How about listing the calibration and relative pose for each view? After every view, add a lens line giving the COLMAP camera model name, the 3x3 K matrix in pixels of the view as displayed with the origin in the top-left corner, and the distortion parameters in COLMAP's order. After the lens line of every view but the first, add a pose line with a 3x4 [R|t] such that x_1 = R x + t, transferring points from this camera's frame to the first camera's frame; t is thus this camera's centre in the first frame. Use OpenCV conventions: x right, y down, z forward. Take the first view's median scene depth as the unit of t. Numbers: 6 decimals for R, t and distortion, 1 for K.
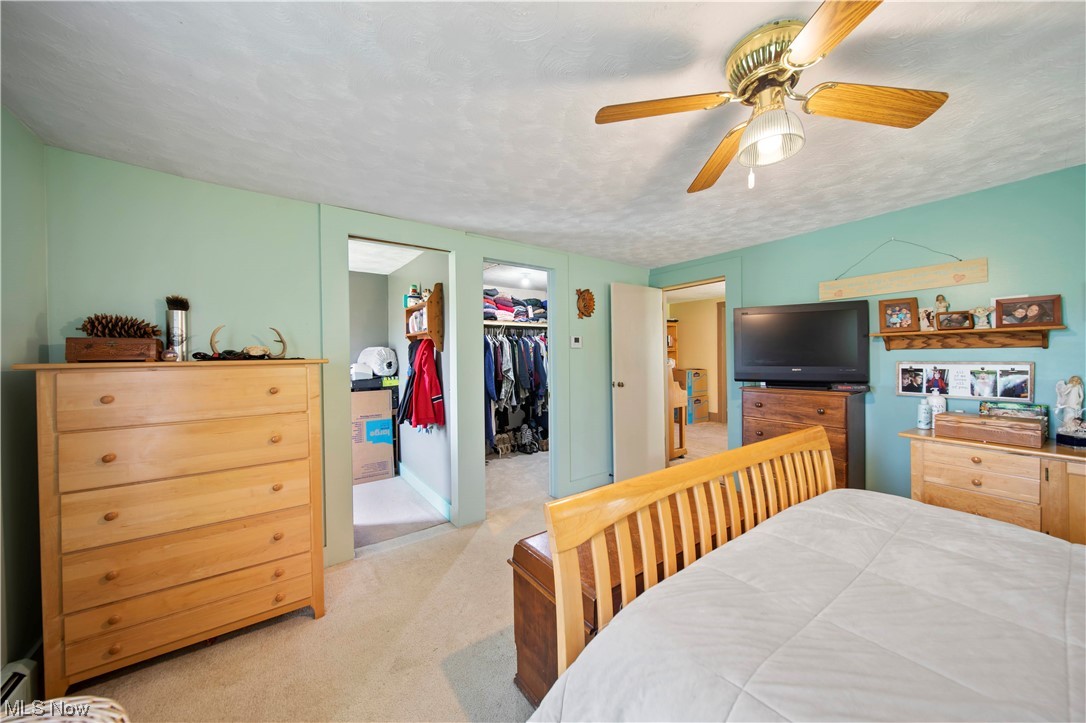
lens RADIAL K [[377.8, 0, 542.7], [0, 377.8, 359.5], [0, 0, 1]] dist [-0.001337, -0.000247]
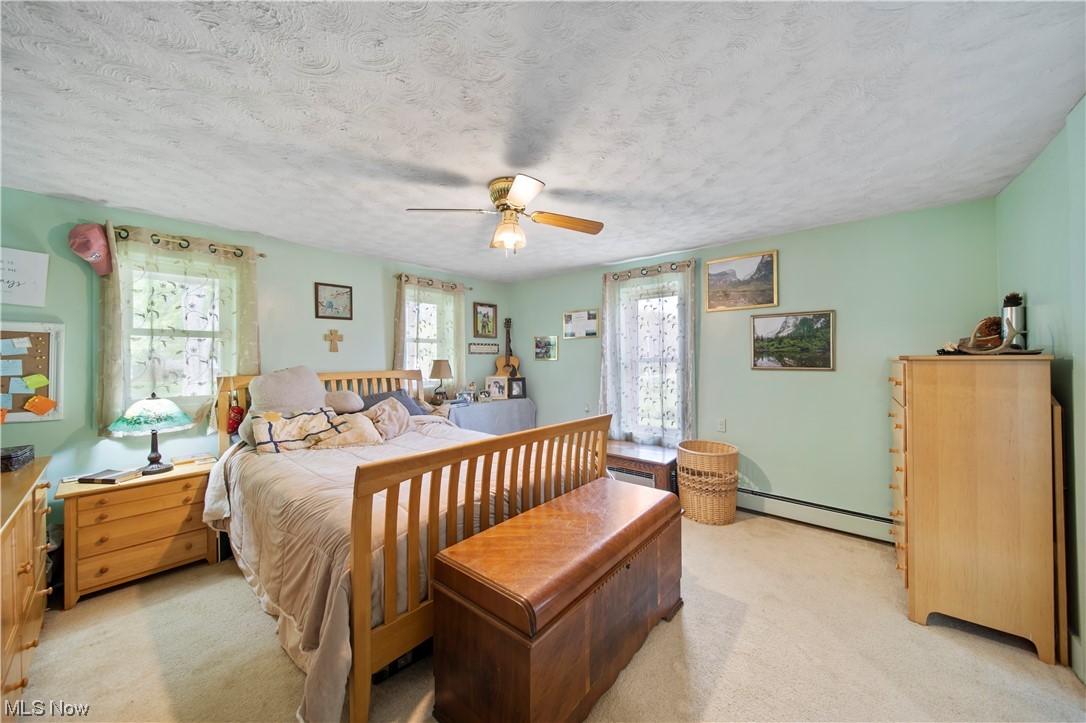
lens RADIAL K [[377.8, 0, 542.7], [0, 377.8, 359.5], [0, 0, 1]] dist [-0.001337, -0.000247]
pose [[-0.967632, 0.019952, -0.251576, 0.423532], [0.019564, 0.999800, 0.004044, -0.009961], [0.251606, -0.001009, -0.967829, 1.276044]]
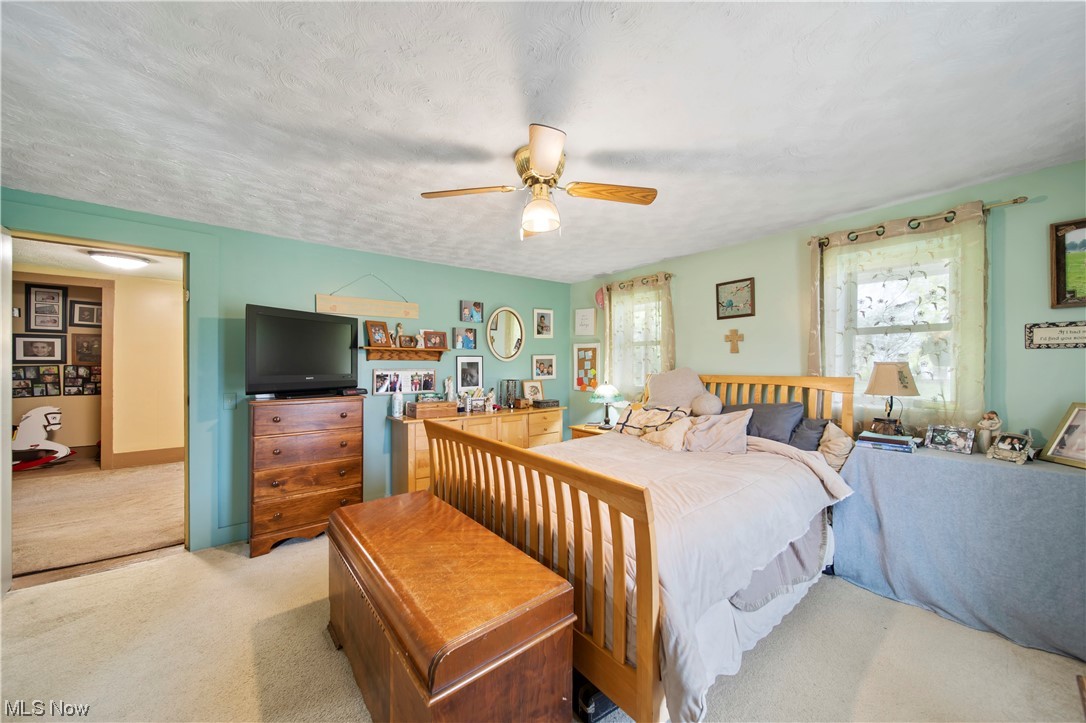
lens RADIAL K [[377.8, 0, 542.7], [0, 377.8, 359.5], [0, 0, 1]] dist [-0.001337, -0.000247]
pose [[-0.068193, 0.021359, 0.997443, -0.400385], [0.002378, 0.999771, -0.021246, 0.000861], [-0.997669, 0.000923, -0.068229, 0.521513]]
